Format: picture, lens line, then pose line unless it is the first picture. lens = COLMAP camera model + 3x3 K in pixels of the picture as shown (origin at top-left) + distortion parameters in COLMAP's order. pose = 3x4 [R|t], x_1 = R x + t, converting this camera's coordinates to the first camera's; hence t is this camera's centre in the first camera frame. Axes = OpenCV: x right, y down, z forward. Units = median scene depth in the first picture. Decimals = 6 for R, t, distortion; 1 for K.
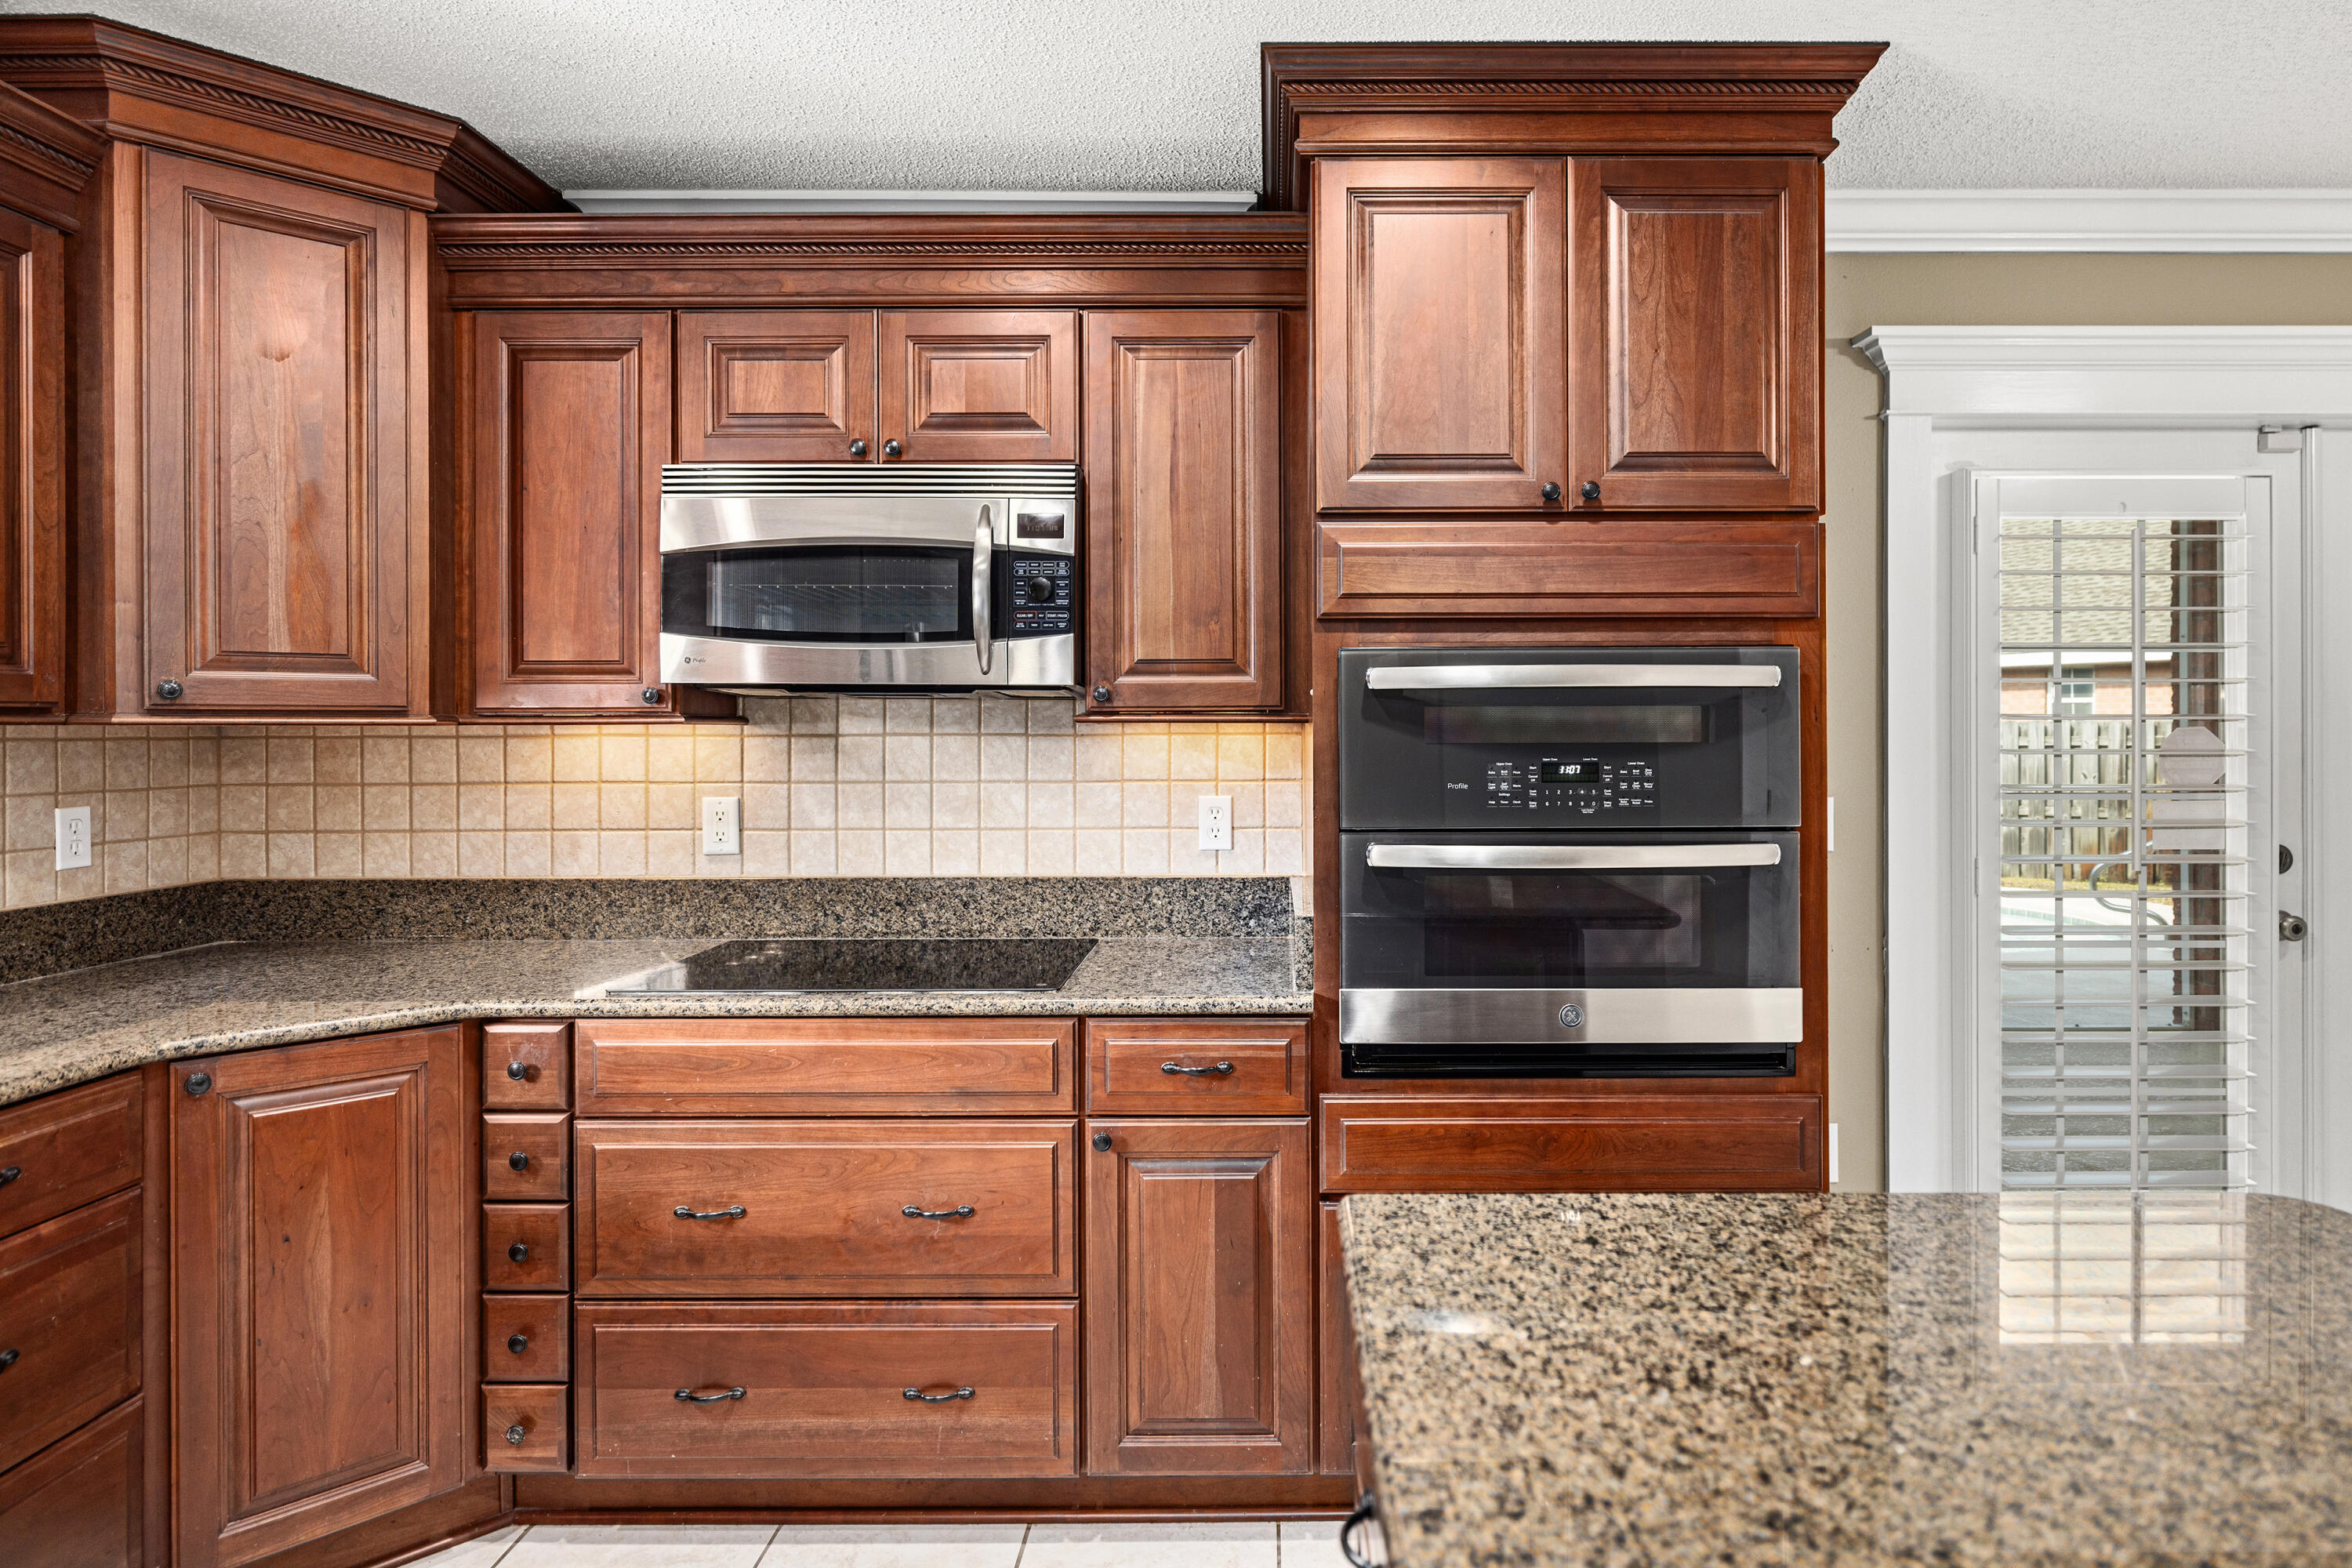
lens RADIAL K [[1309.8, 0, 1250.3], [0, 1309.8, 732.2], [0, 0, 1]] dist [0.003432, -0.004134]
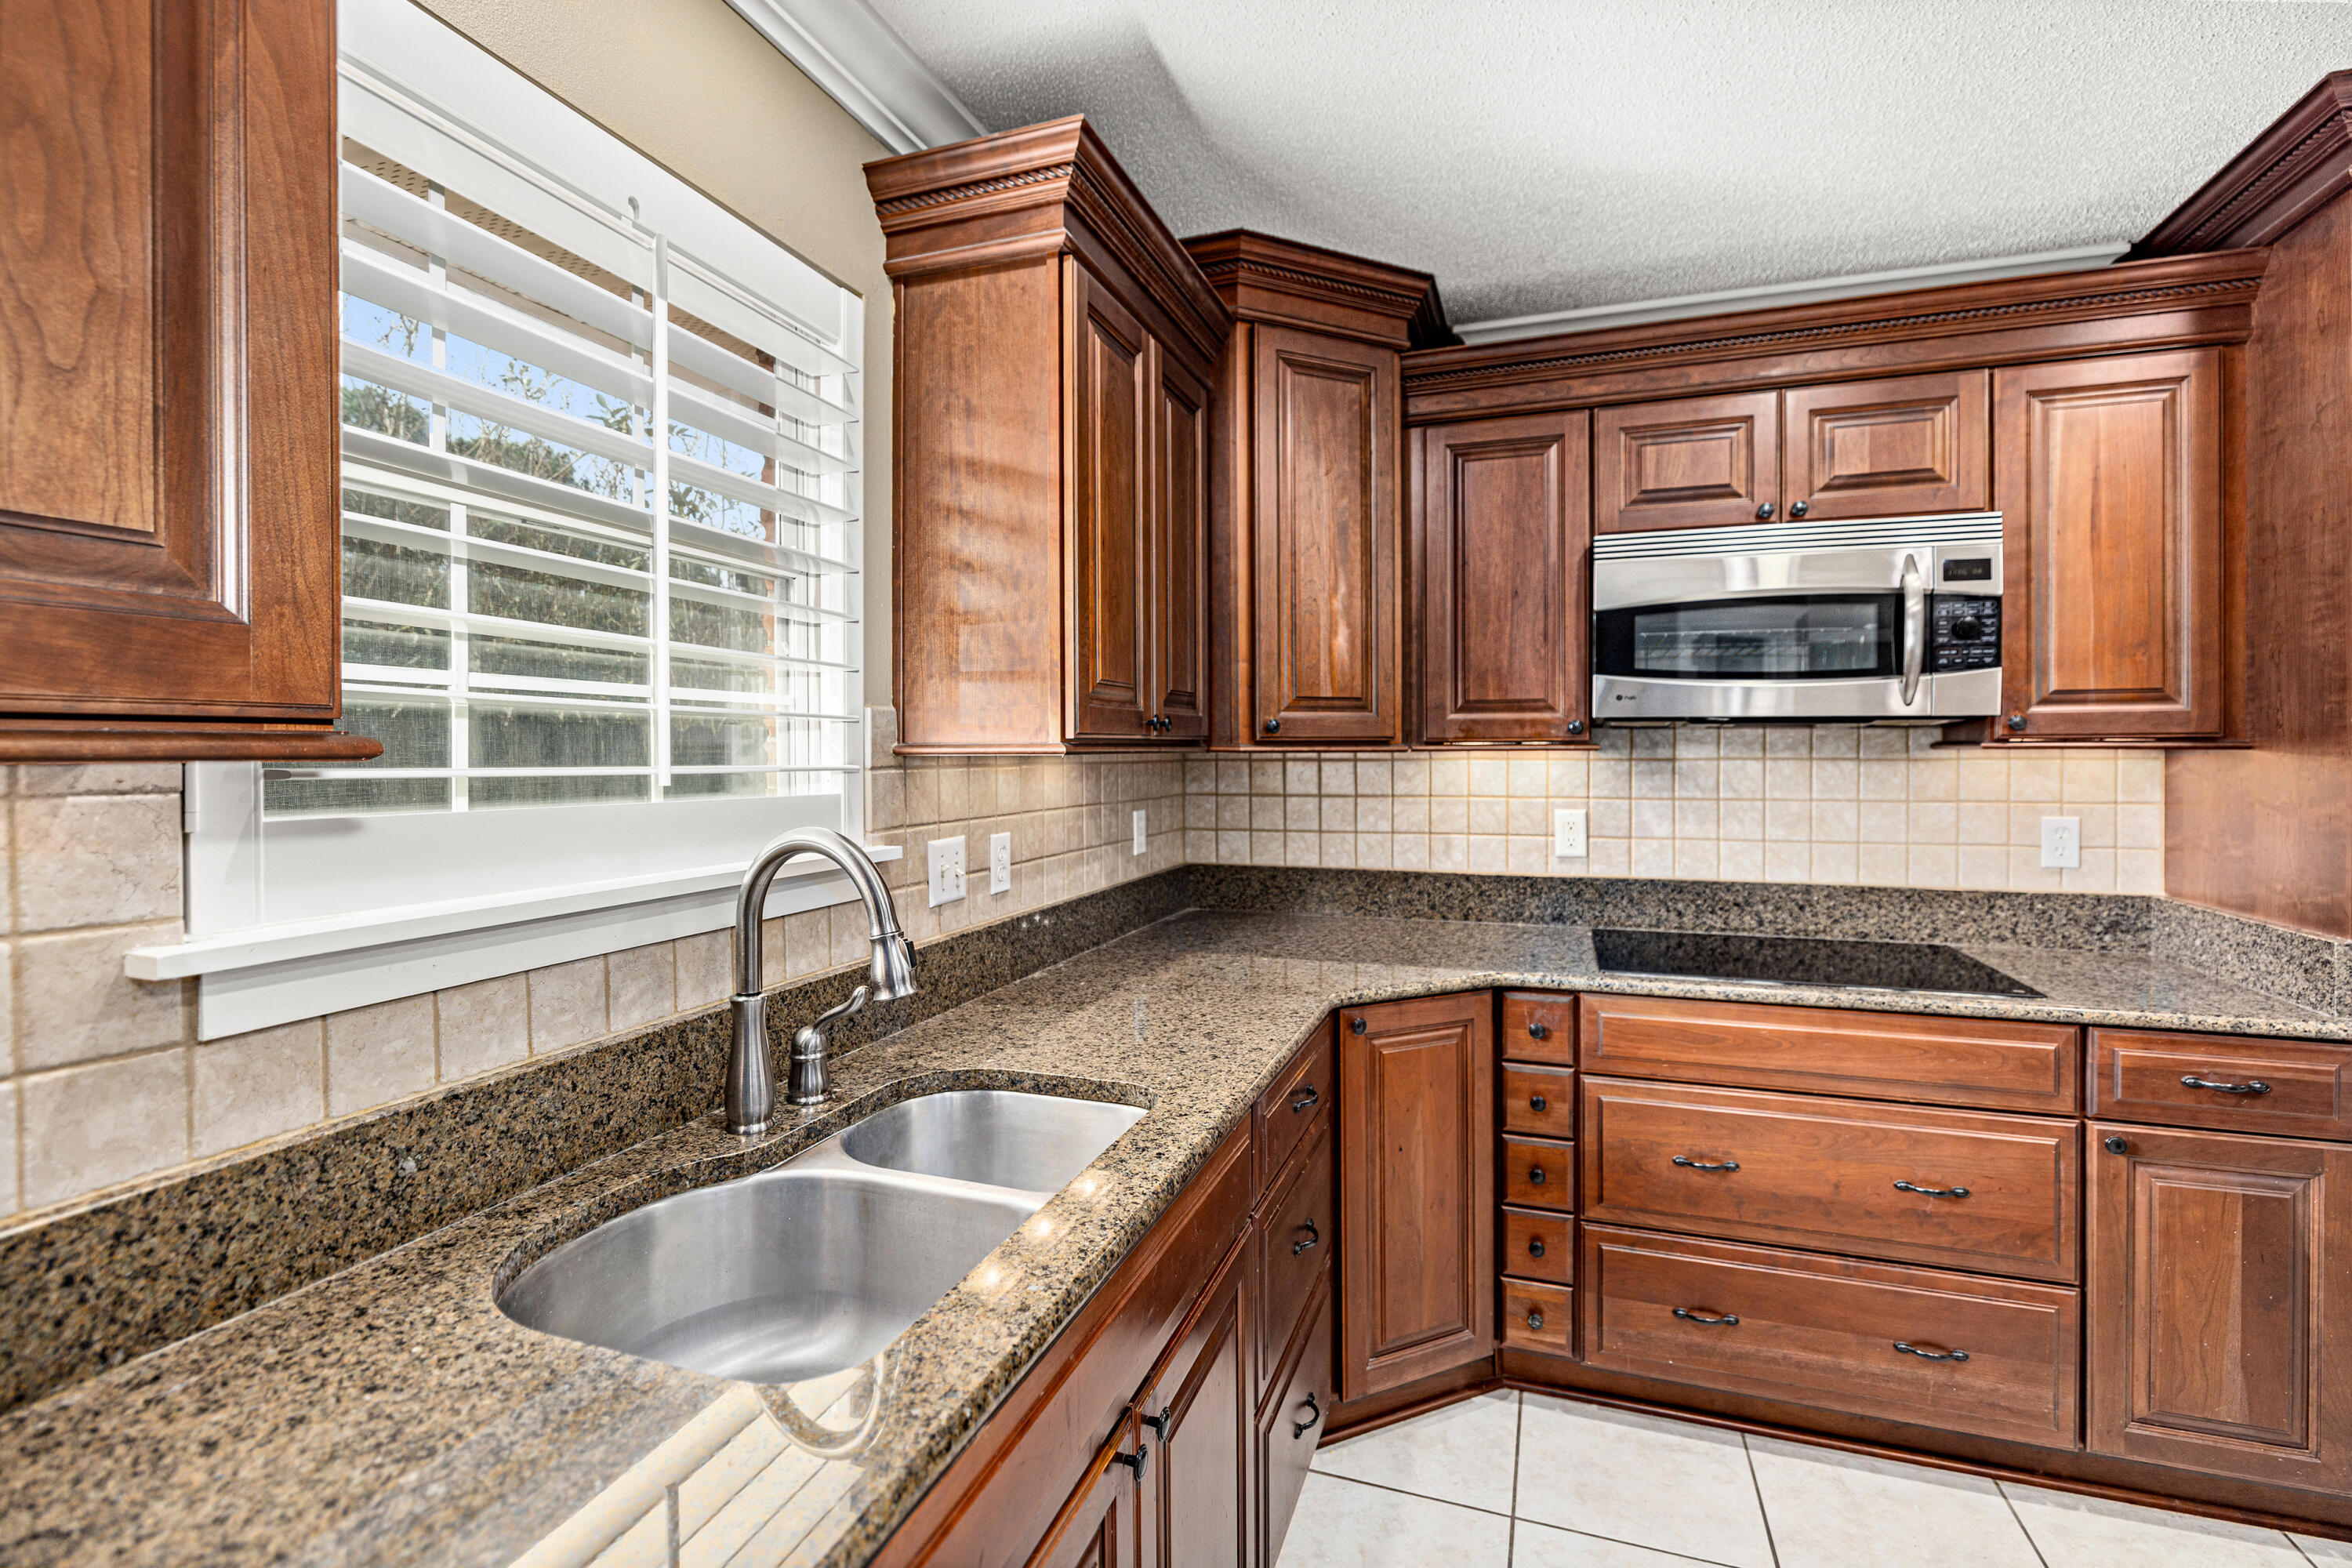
lens RADIAL K [[1042.7, 0, 1190.3], [0, 1042.7, 760.4], [0, 0, 1]] dist [0.000867, -0.002072]
pose [[0.945467, 0.002556, -0.325707, -0.537532], [0.000728, 0.999950, 0.009959, -0.008090], [0.325716, -0.009653, 0.945418, -0.039876]]
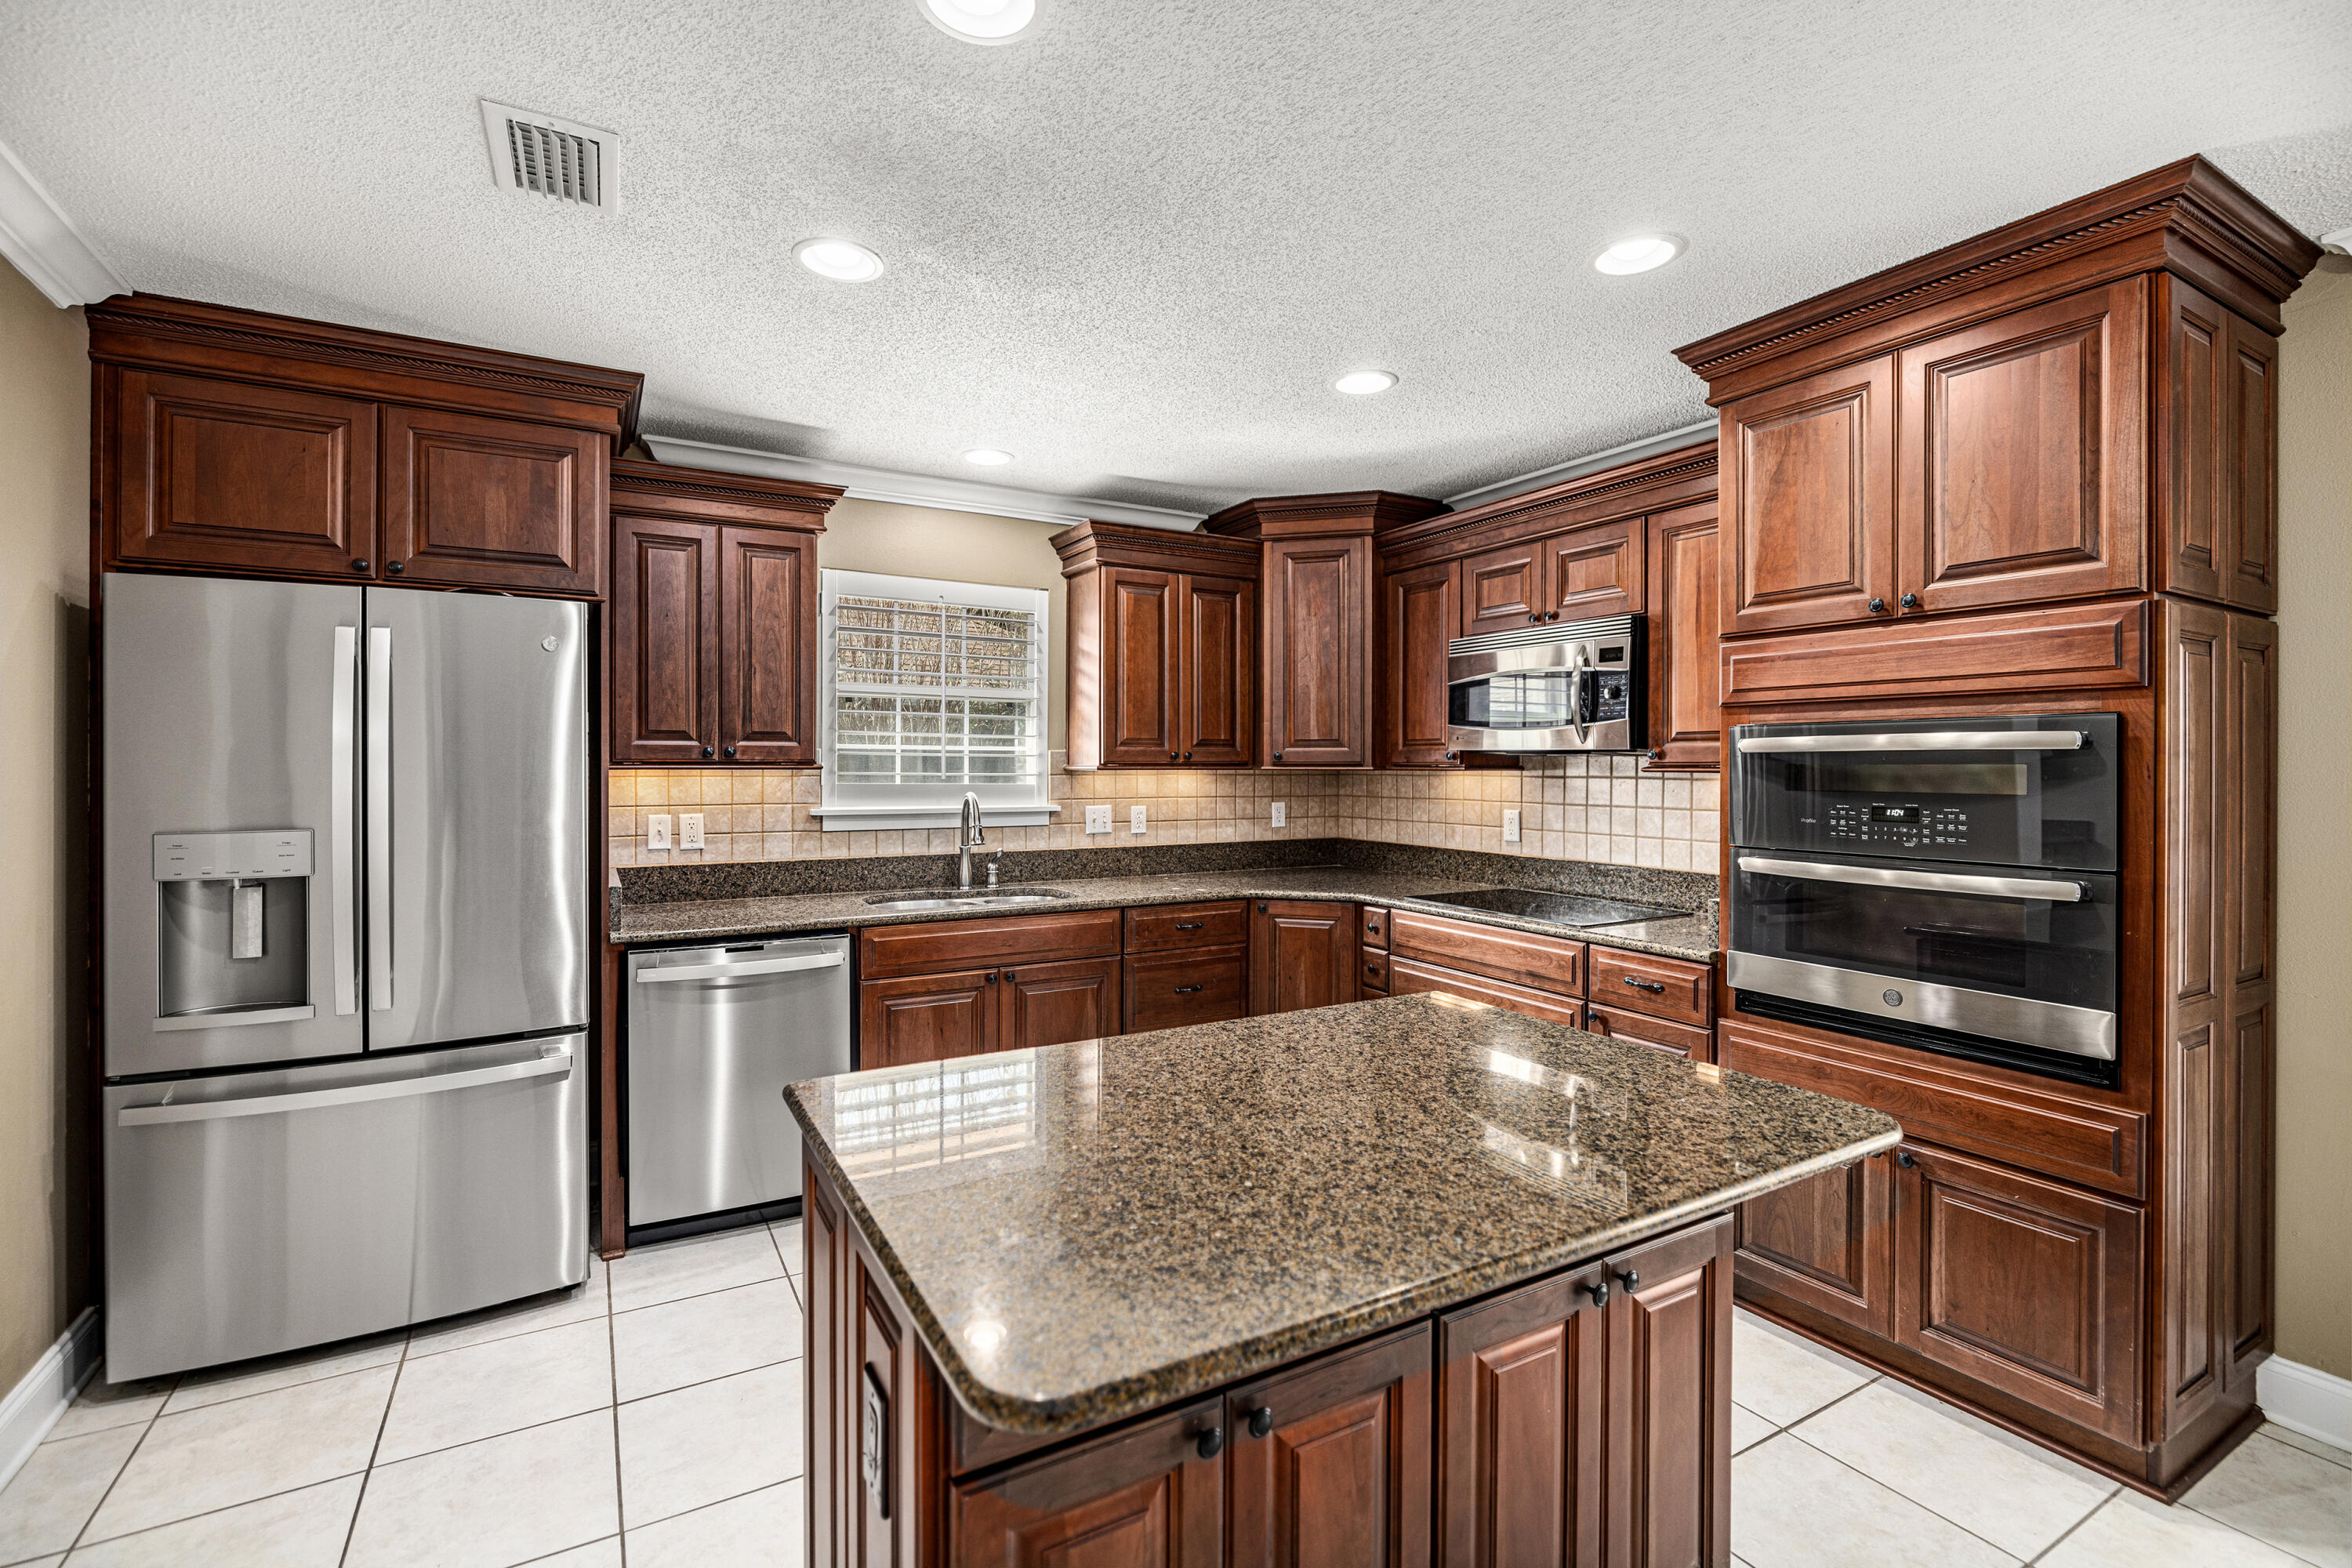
lens RADIAL K [[1042.7, 0, 1195.3], [0, 1042.7, 769.6], [0, 0, 1]] dist [0.000867, -0.002072]
pose [[0.510262, 0.008259, -0.859979, 0.783214], [-0.004737, 0.999966, 0.006792, -0.018546], [0.860006, 0.000608, 0.510284, -0.148328]]
